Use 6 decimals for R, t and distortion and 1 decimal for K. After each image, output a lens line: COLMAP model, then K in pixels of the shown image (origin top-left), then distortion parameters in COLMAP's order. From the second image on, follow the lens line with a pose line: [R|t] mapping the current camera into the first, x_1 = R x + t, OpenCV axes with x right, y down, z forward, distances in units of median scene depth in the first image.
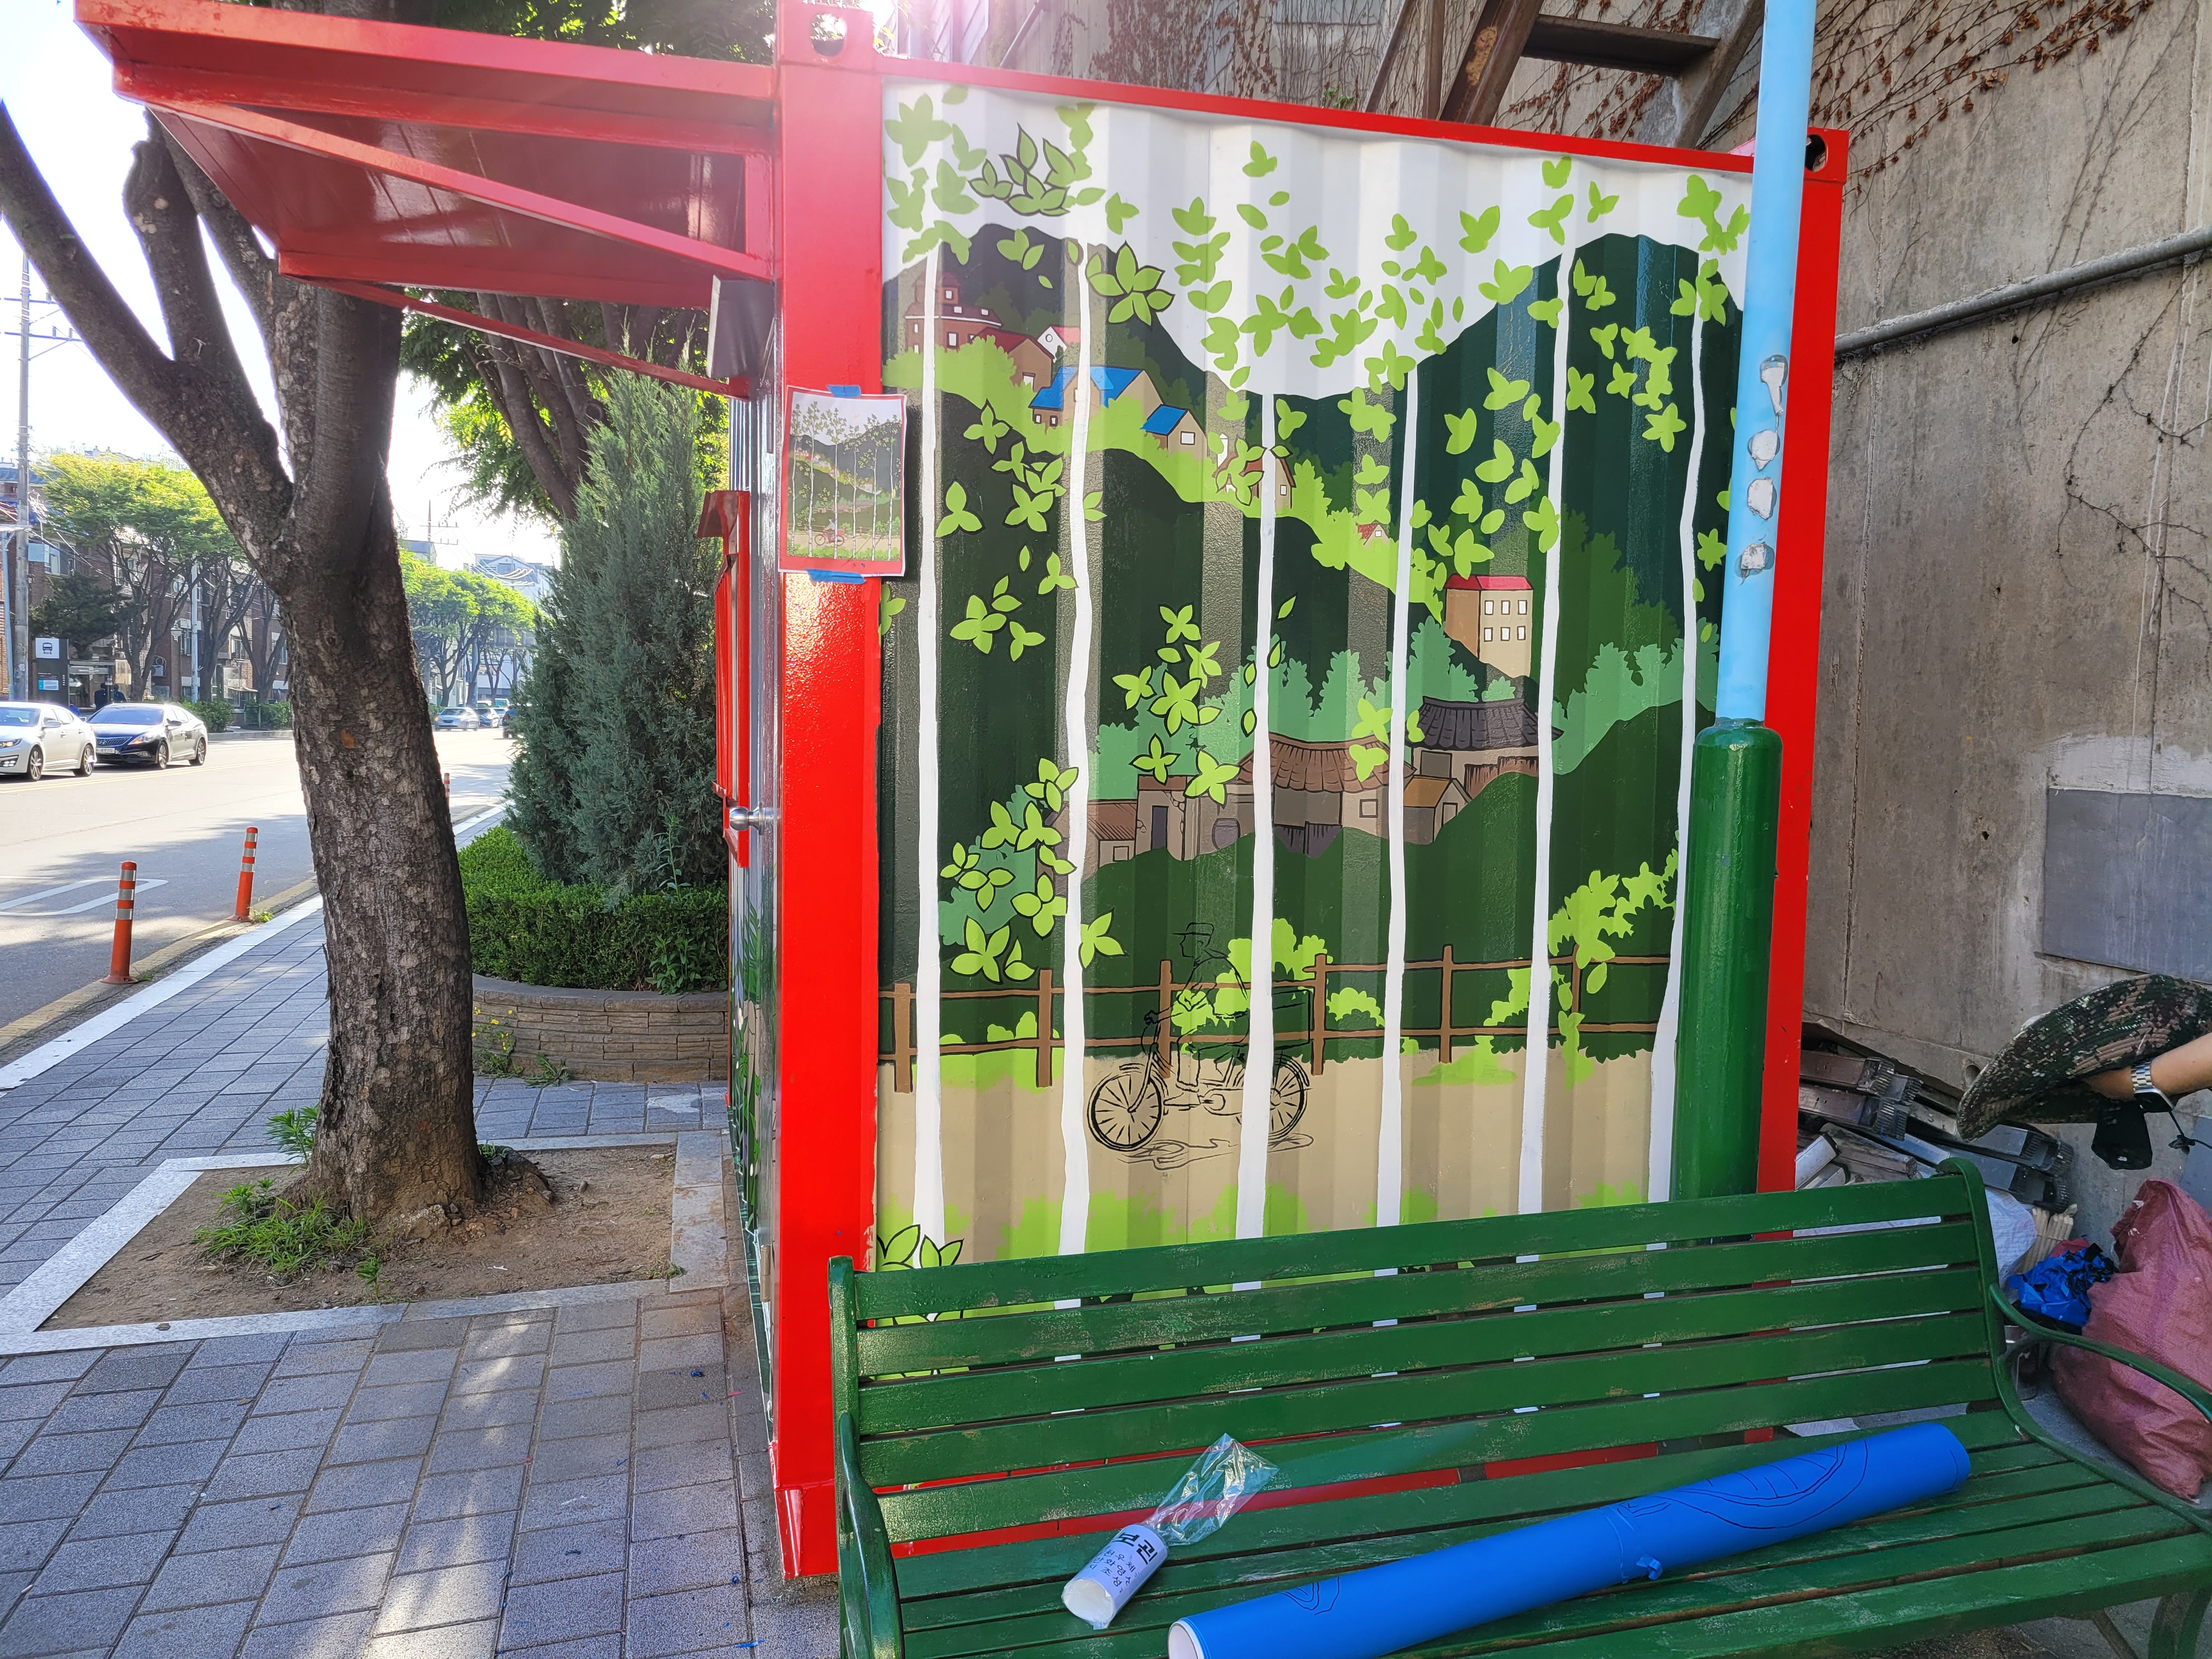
lens RADIAL K [[1647.7, 0, 1133.9], [0, 1647.7, 830.8], [0, 0, 1]] dist [0.070928, -0.057170]
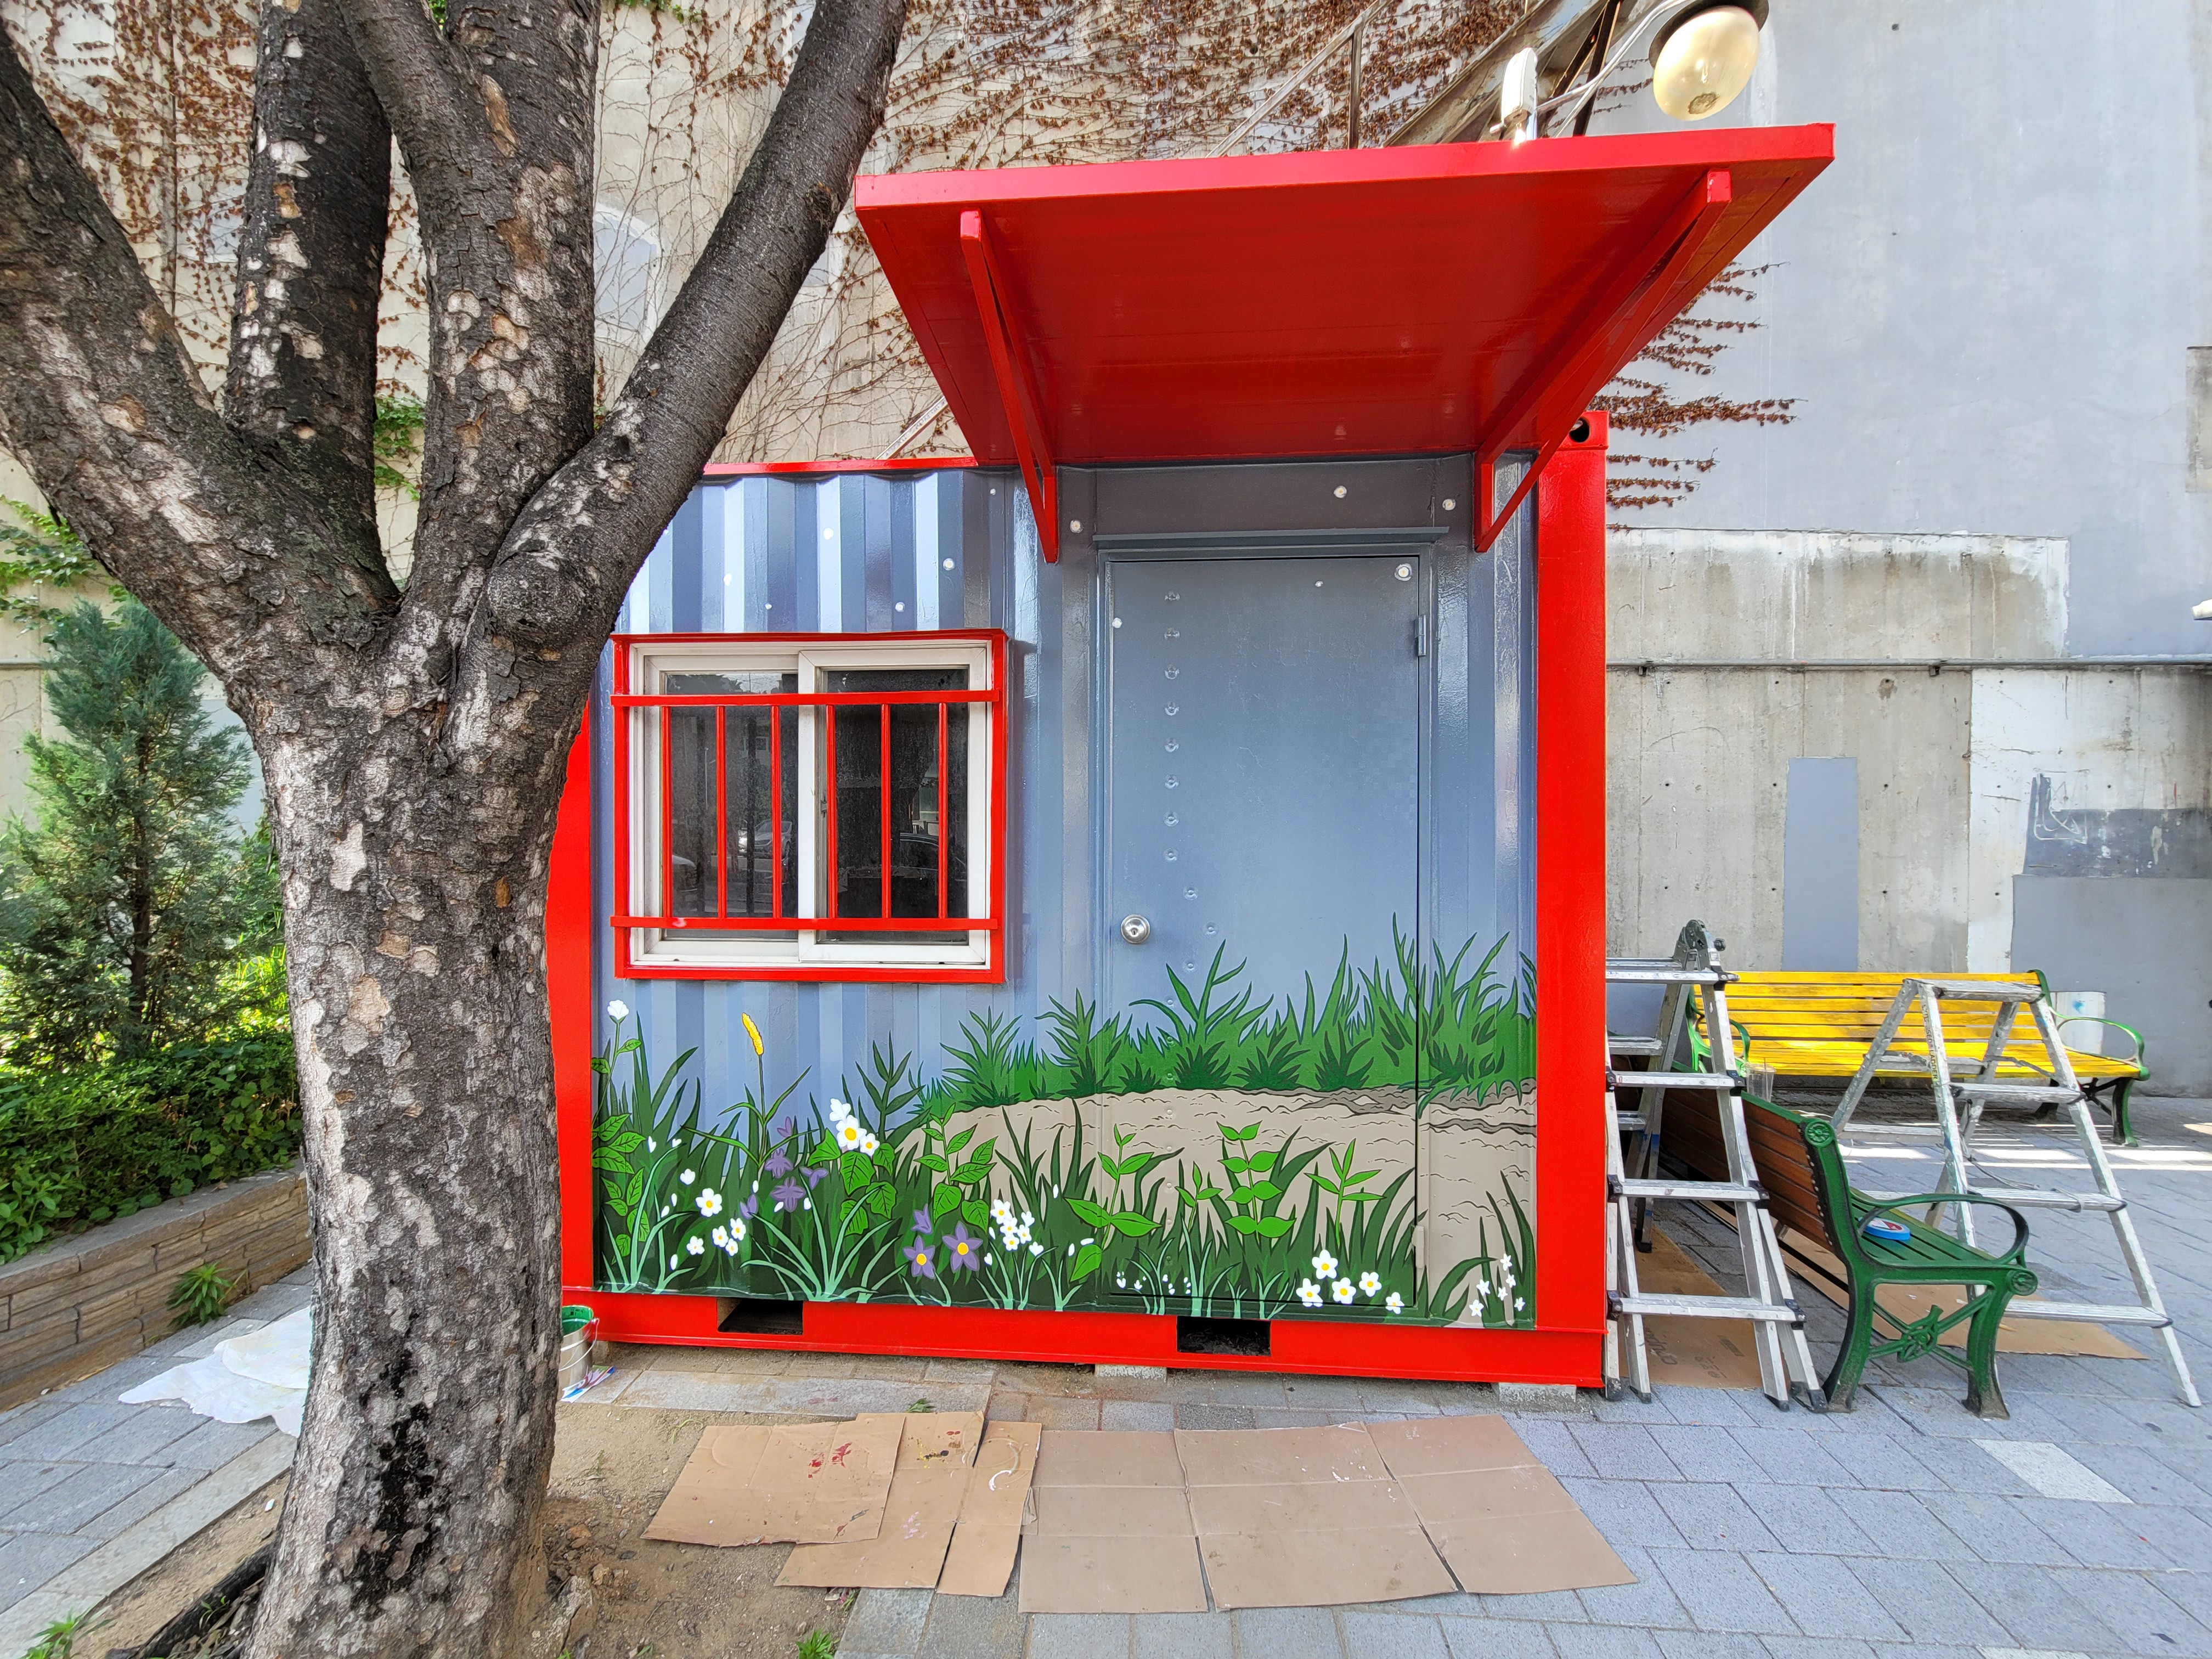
lens RADIAL K [[901.1, 0, 1086.5], [0, 901.1, 847.8], [0, 0, 1]] dist [-0.000497, -0.000340]
pose [[0.337077, -0.024578, 0.941156, -0.710572], [0.066654, 0.997774, 0.002184, -0.058279], [-0.939115, 0.061996, 0.337964, 0.694825]]
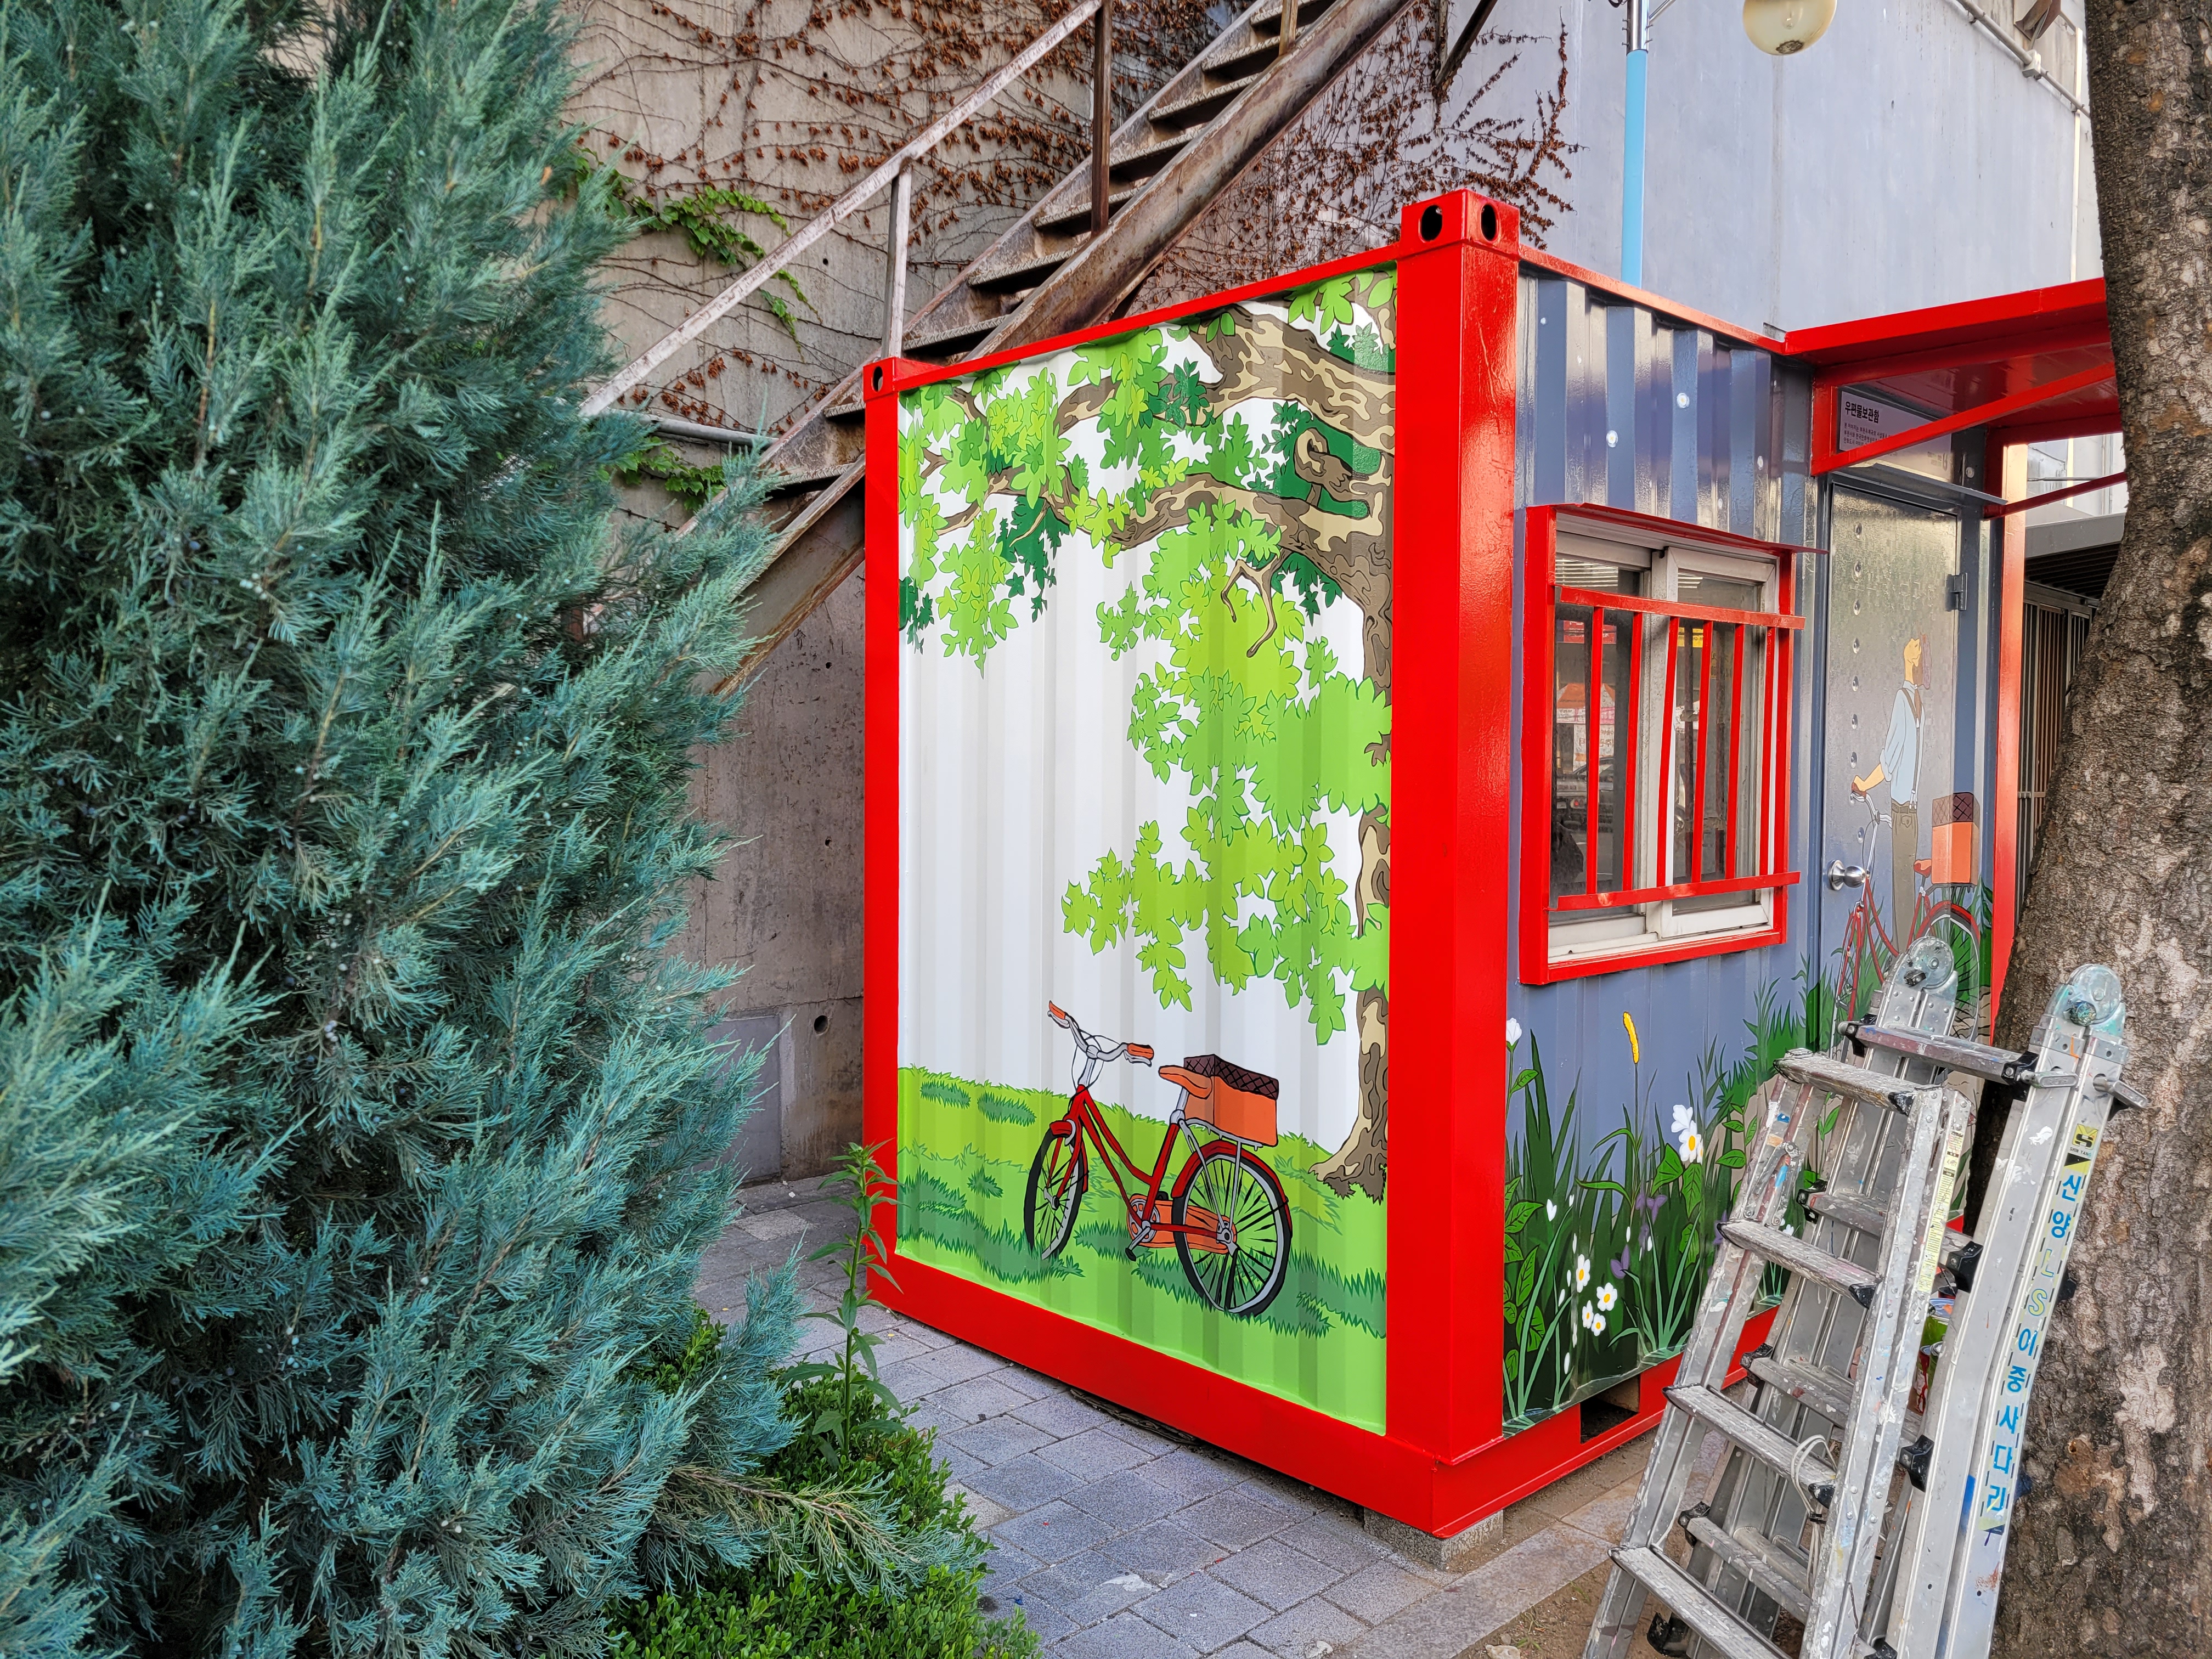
lens RADIAL K [[1647.7, 0, 1119.7], [0, 1647.7, 817.5], [0, 0, 1]] dist [0.070928, -0.057170]
pose [[-0.475381, -0.054282, 0.878104, -0.833416], [0.044696, 0.995316, 0.085725, -0.139444], [-0.878644, 0.079999, -0.470728, 1.660313]]
